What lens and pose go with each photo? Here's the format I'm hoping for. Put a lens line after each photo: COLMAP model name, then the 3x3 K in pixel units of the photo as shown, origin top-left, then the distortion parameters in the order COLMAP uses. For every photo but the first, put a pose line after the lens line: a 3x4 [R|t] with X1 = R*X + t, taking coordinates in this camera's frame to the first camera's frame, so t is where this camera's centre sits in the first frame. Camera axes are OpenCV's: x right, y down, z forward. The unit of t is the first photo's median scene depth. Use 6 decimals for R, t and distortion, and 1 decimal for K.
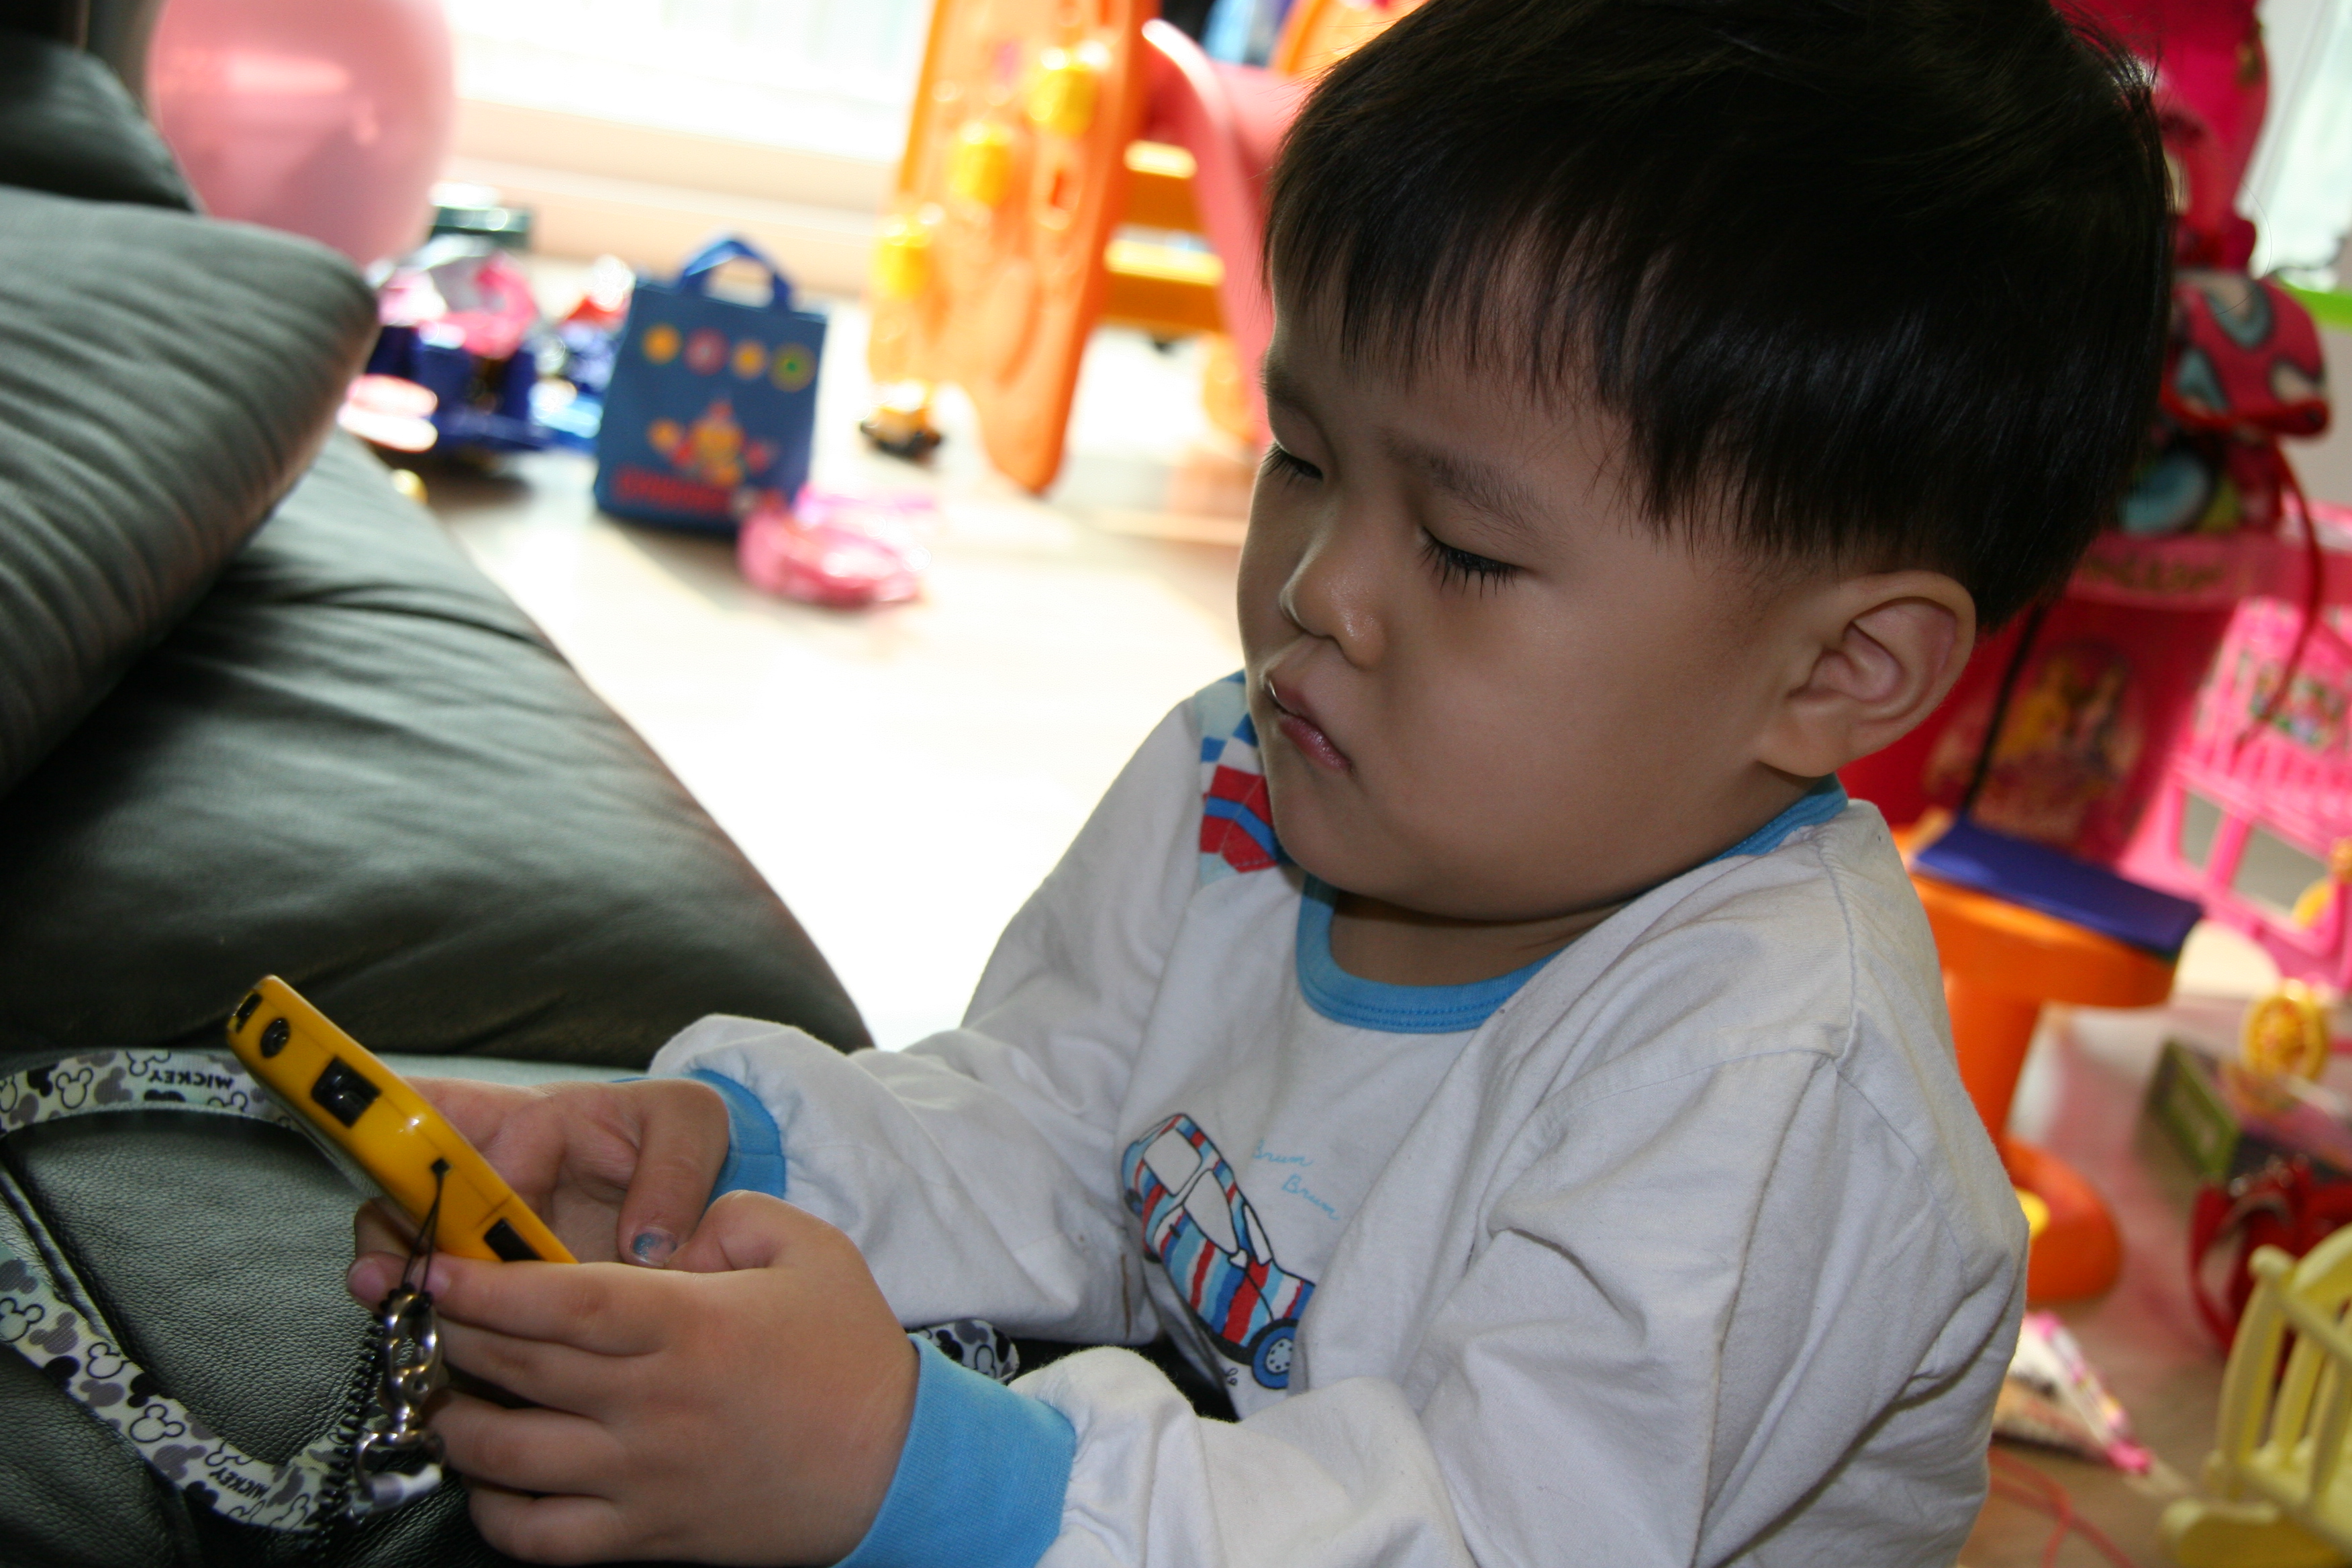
lens RADIAL K [[3791.5, 0, 1176.0], [0, 3791.5, 784.0], [0, 0, 1]] dist [0.316681, 0.020948]
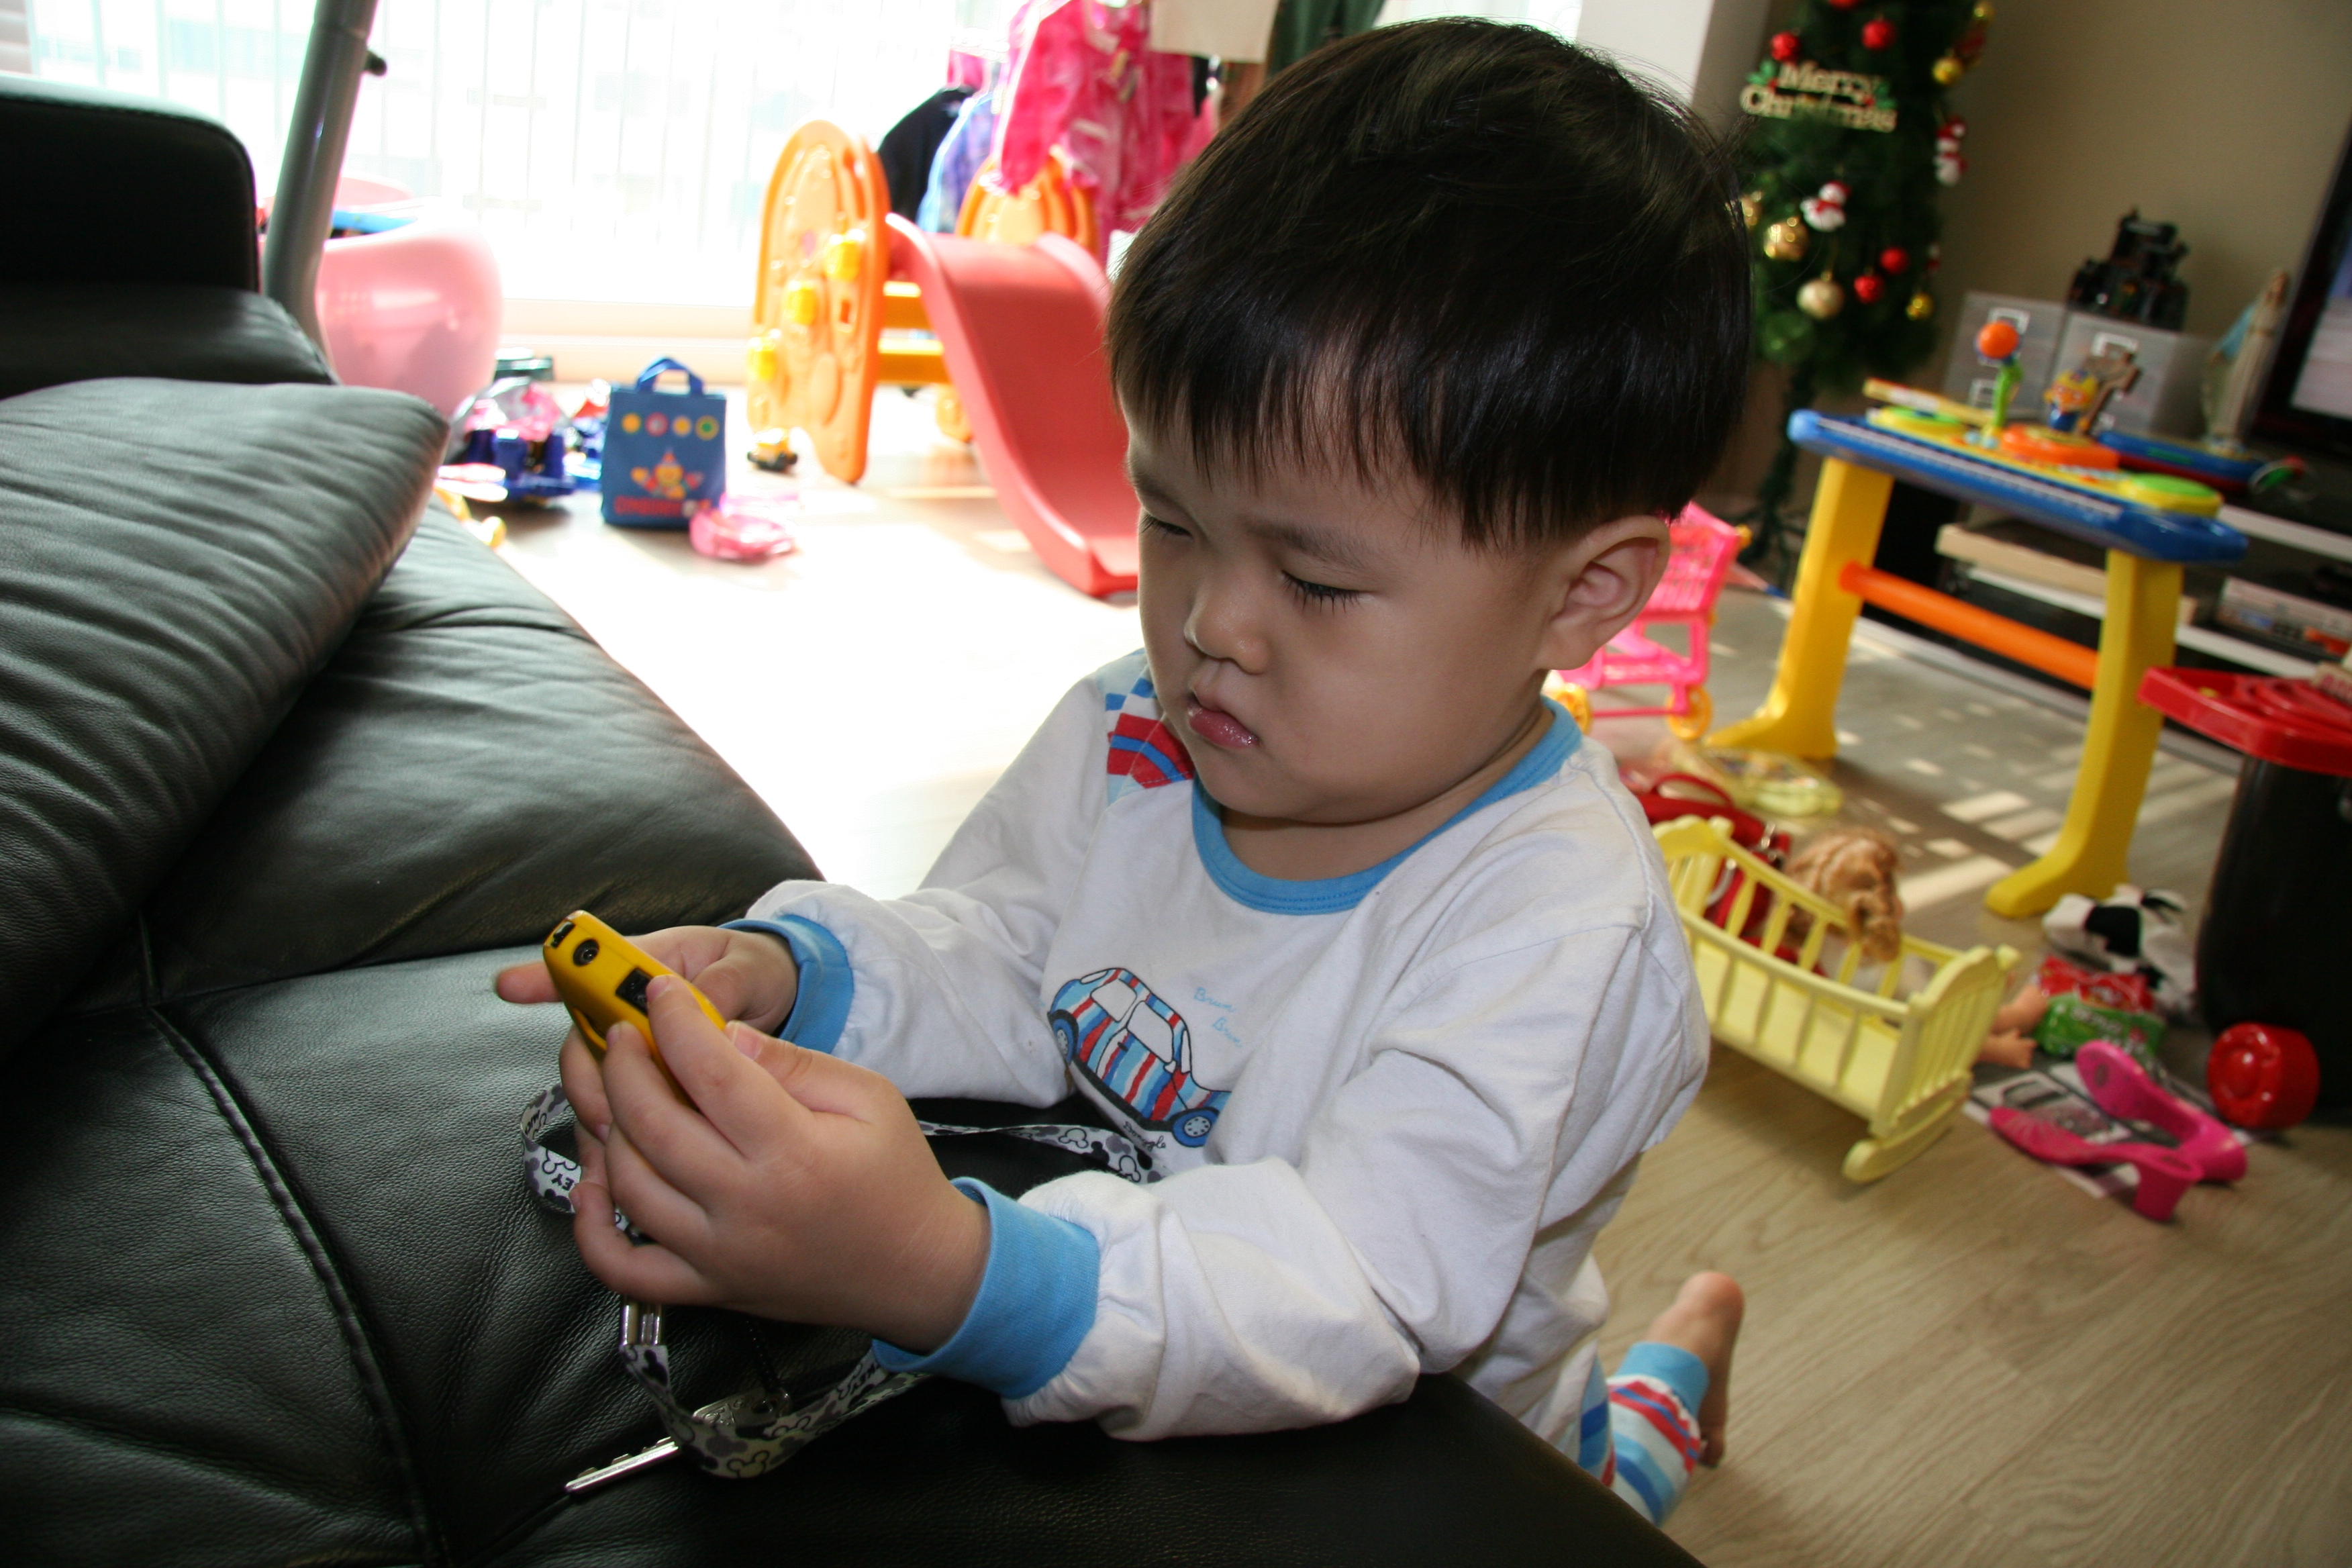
lens RADIAL K [[1859.7, 0, 1176.0], [0, 1859.7, 784.0], [0, 0, 1]] dist [-0.135459, 0.085721]
pose [[0.984642, -0.121925, 0.124960, -0.016630], [0.108403, 0.988019, 0.109848, -0.020093], [-0.136856, -0.094615, 0.986062, 0.149890]]
